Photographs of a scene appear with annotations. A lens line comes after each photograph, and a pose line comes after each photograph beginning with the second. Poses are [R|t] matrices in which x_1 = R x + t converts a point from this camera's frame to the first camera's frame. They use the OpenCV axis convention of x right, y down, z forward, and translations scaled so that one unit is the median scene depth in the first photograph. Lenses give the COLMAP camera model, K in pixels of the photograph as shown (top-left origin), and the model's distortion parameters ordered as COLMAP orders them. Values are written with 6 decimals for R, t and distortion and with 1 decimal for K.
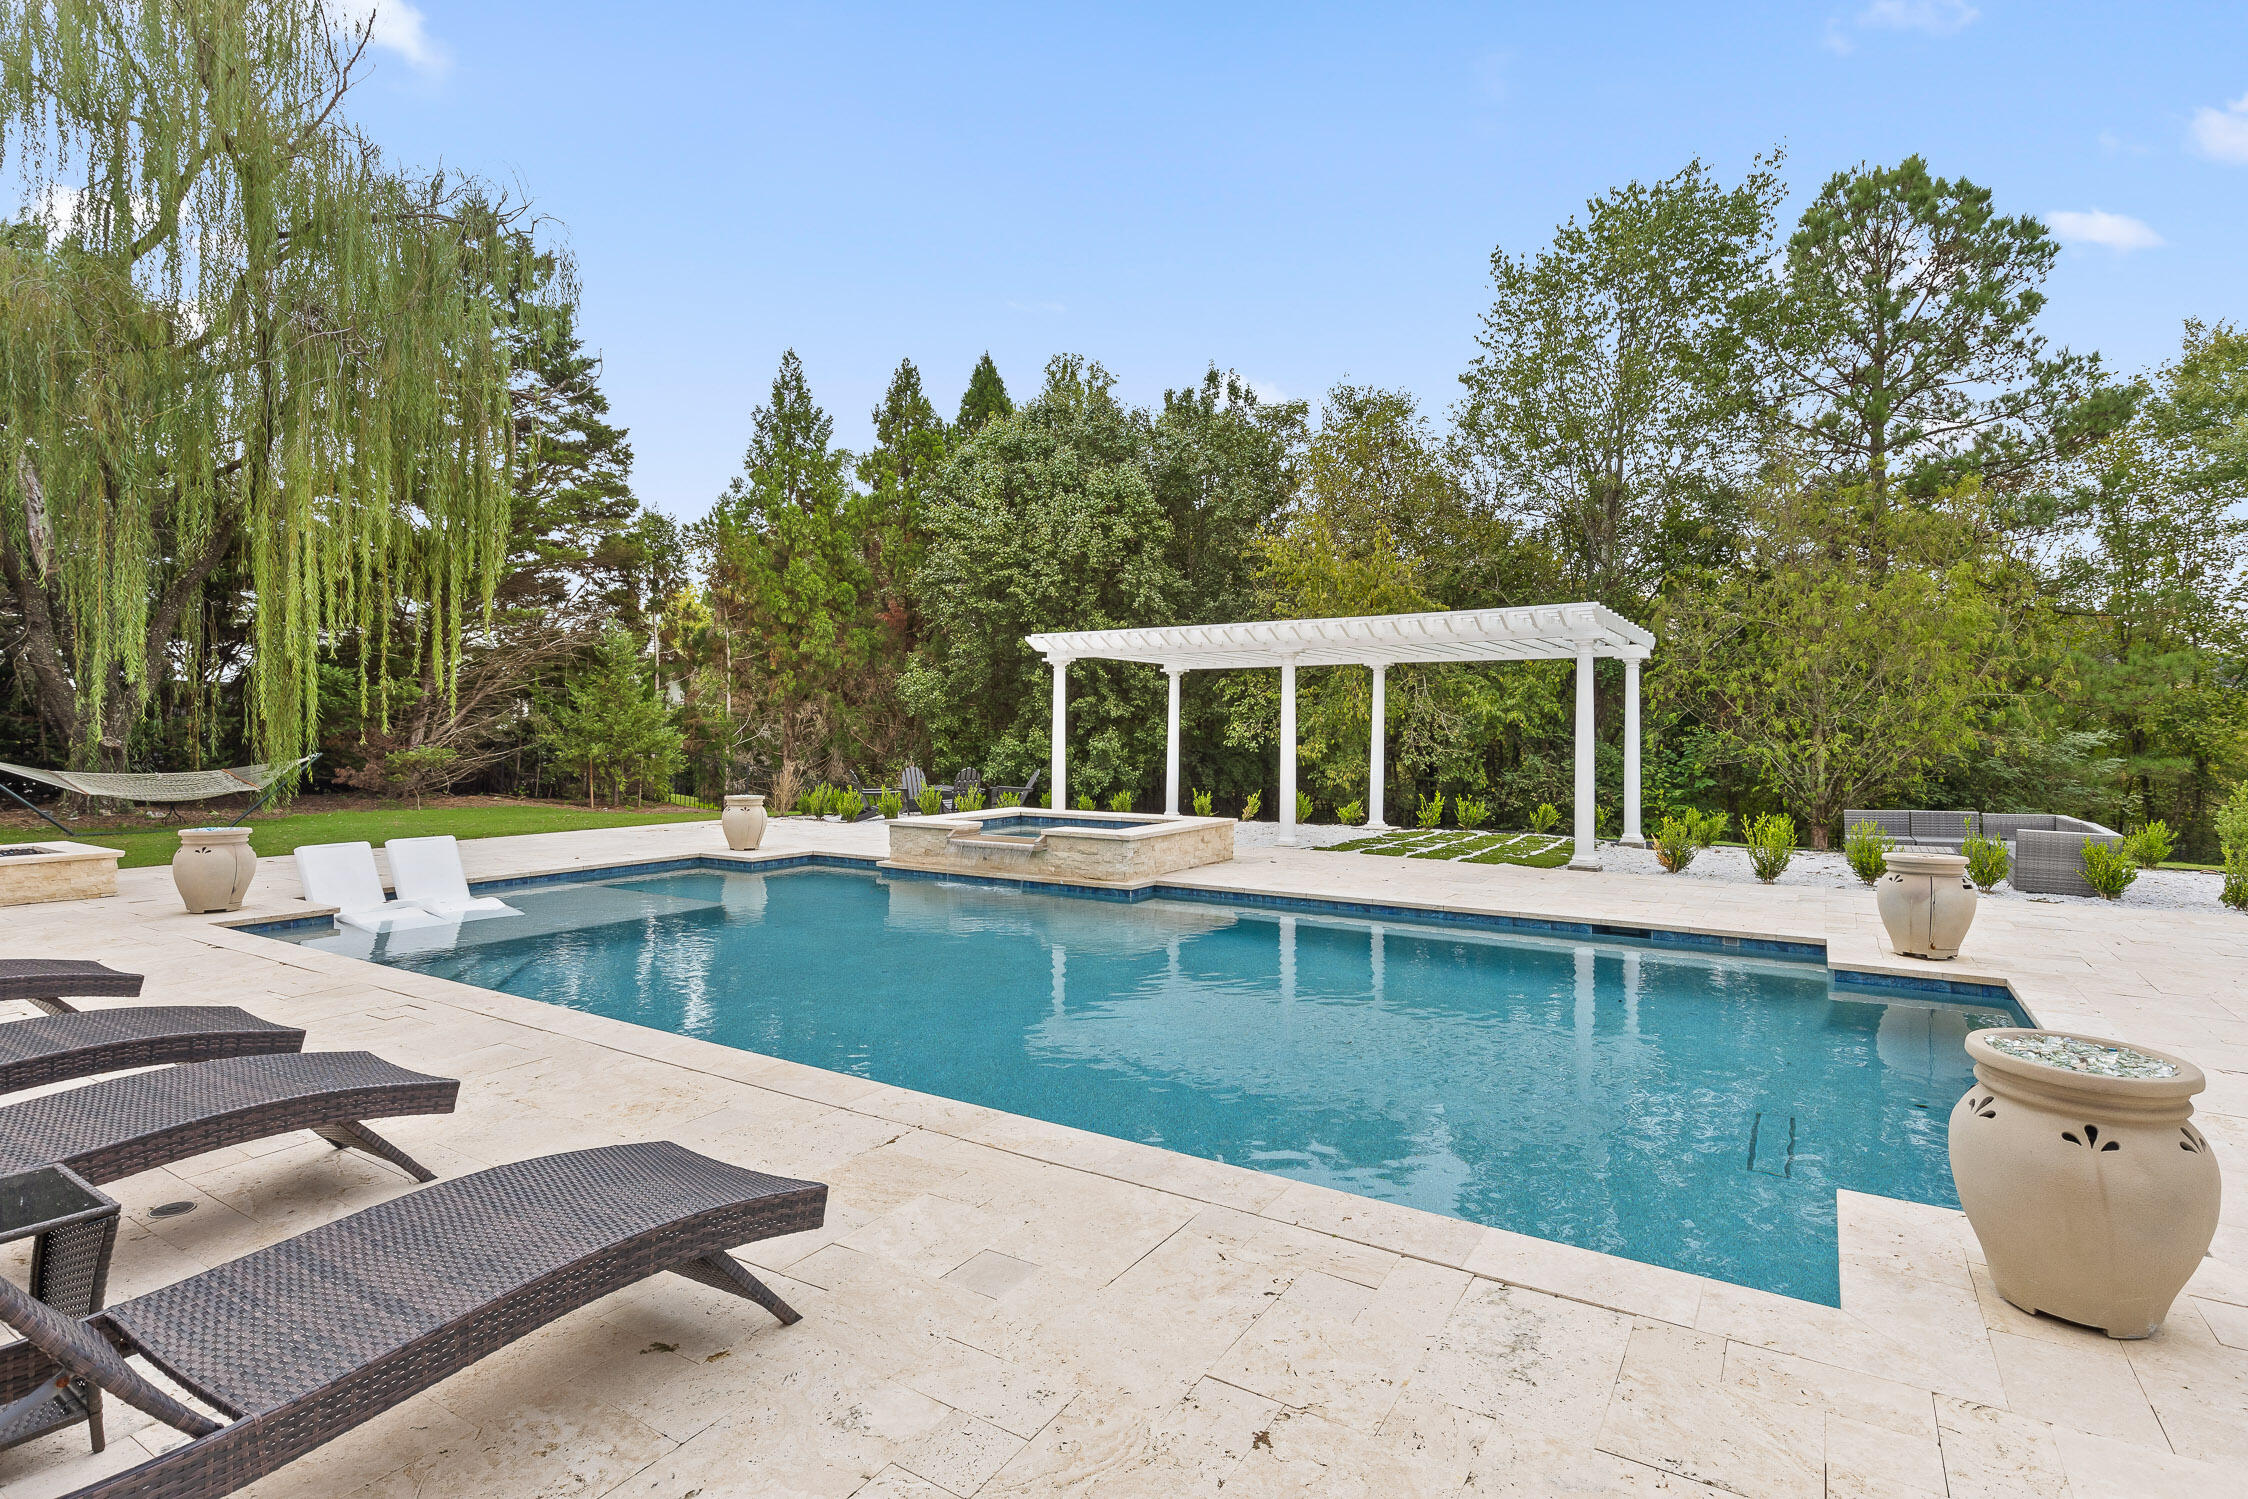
lens RADIAL K [[1111.1, 0, 1125.3], [0, 1111.1, 749.1], [0, 0, 1]] dist [-0.000366, -0.001041]
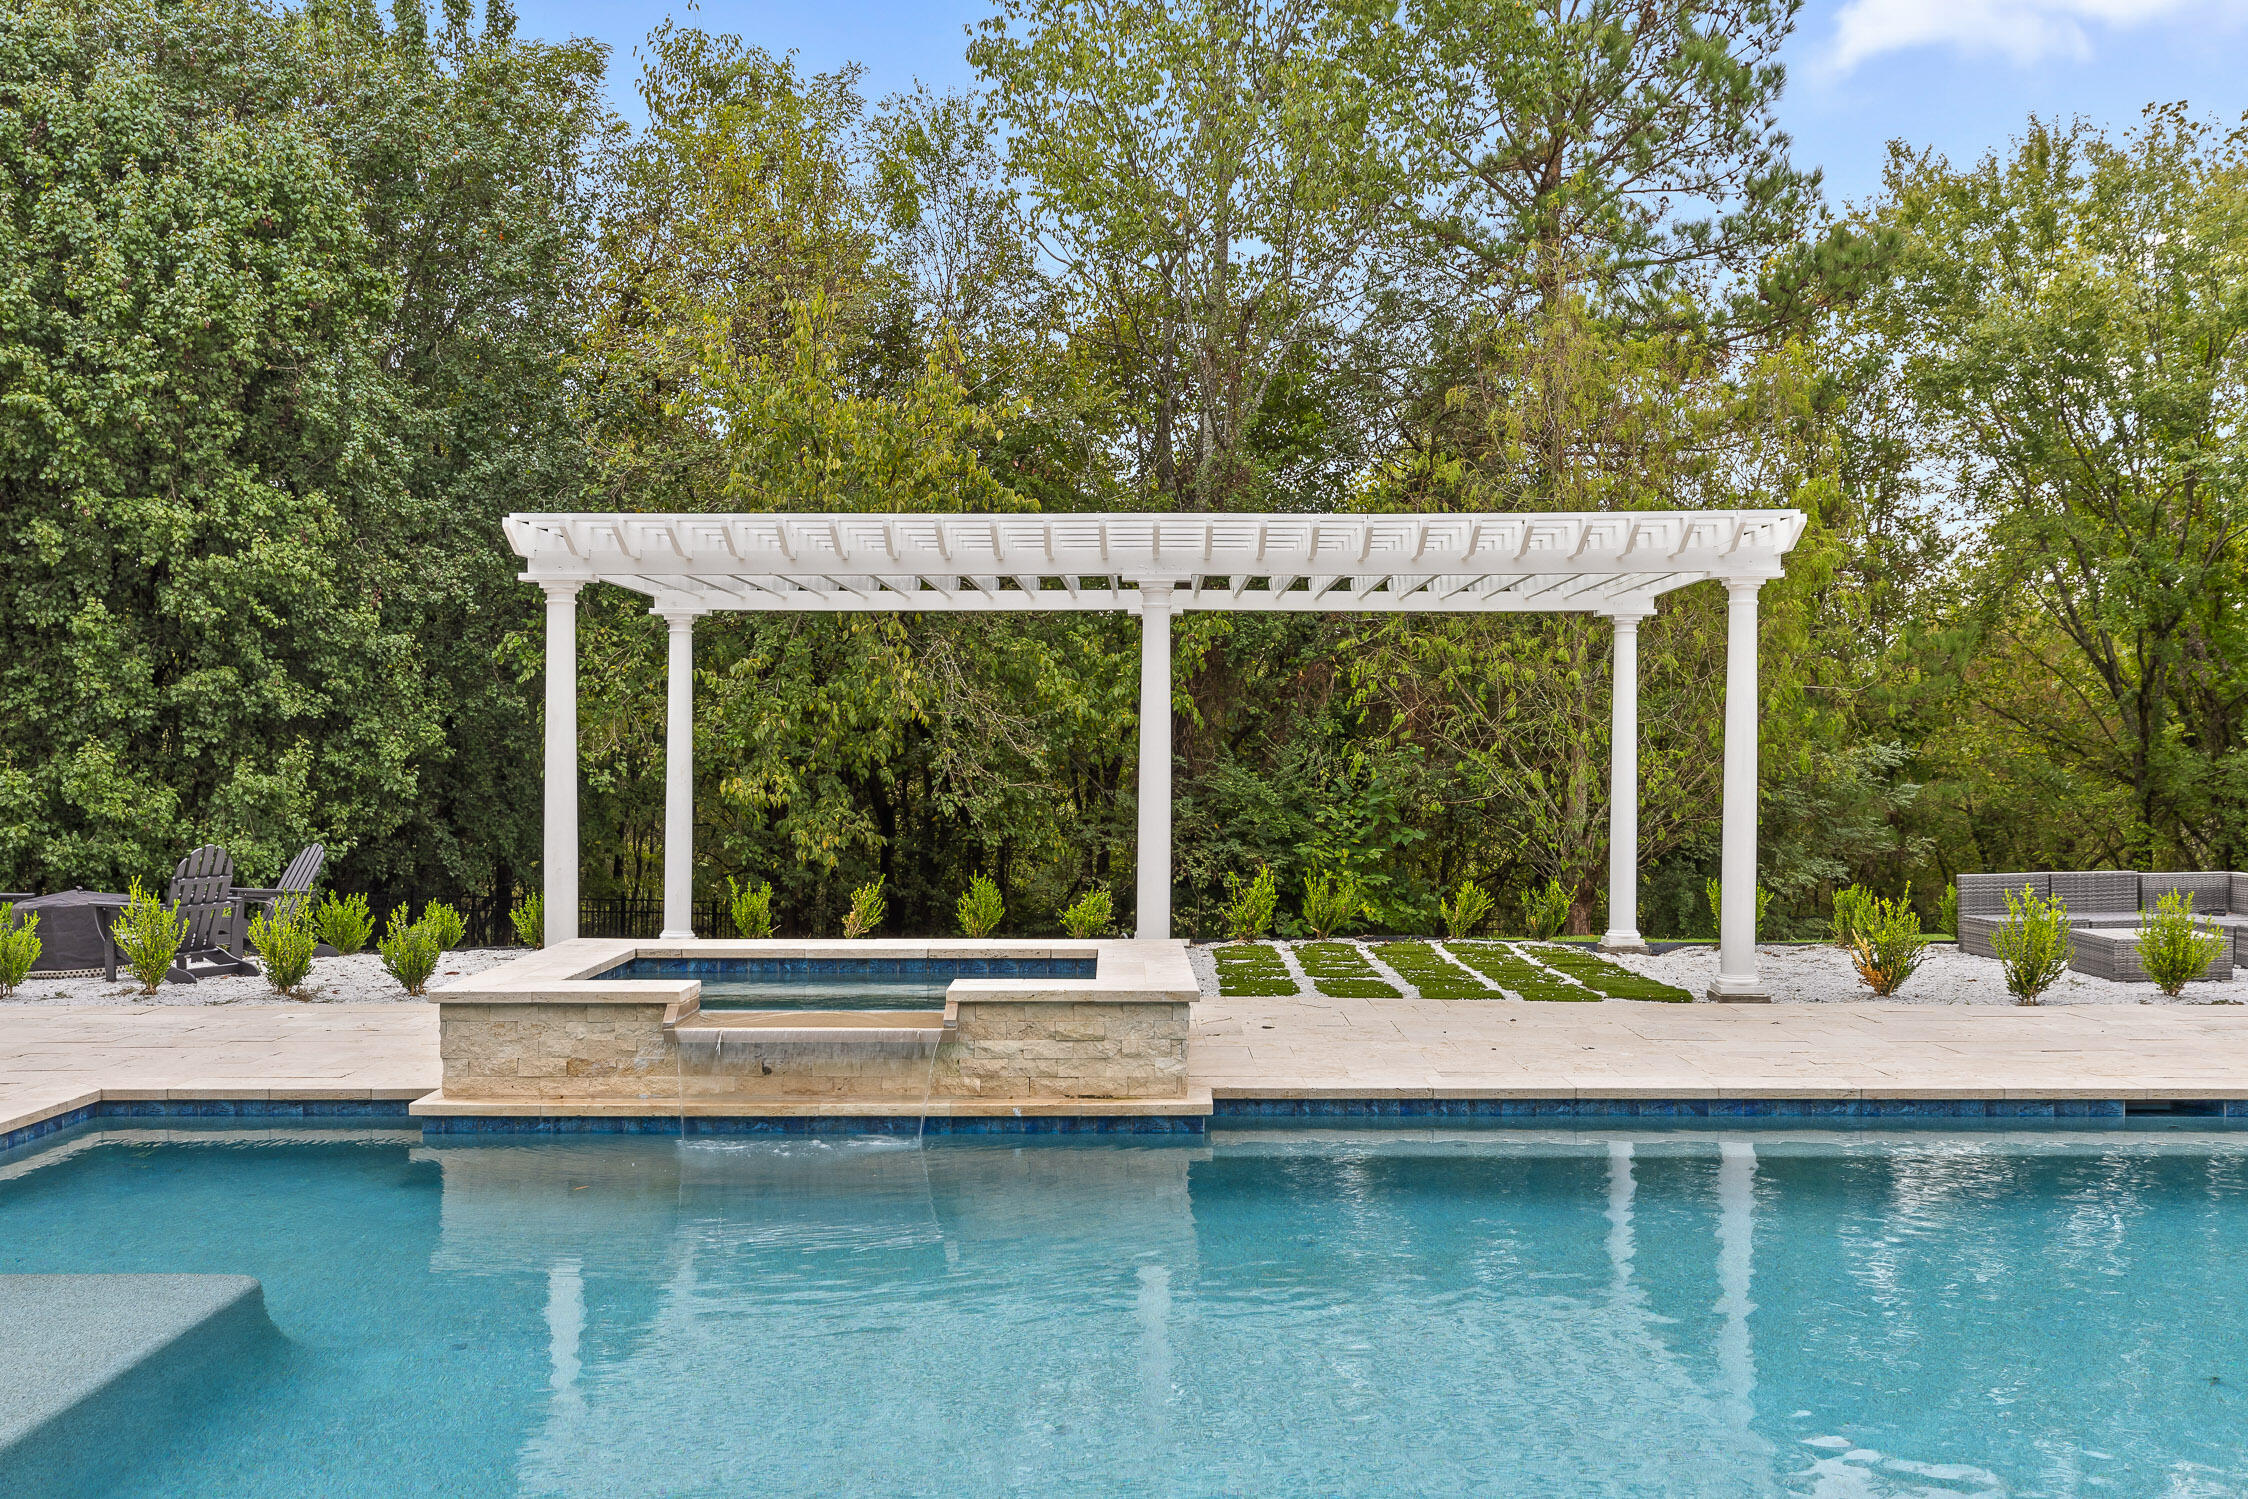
lens RADIAL K [[2174.7, 0, 1105.6], [0, 2174.7, 848.8], [0, 0, 1]] dist [-0.009096, 0.000000]
pose [[0.844208, -0.028257, 0.535270, -0.352119], [0.011890, 0.999351, 0.034004, -0.004927], [-0.535884, -0.022342, 0.843996, 0.223876]]
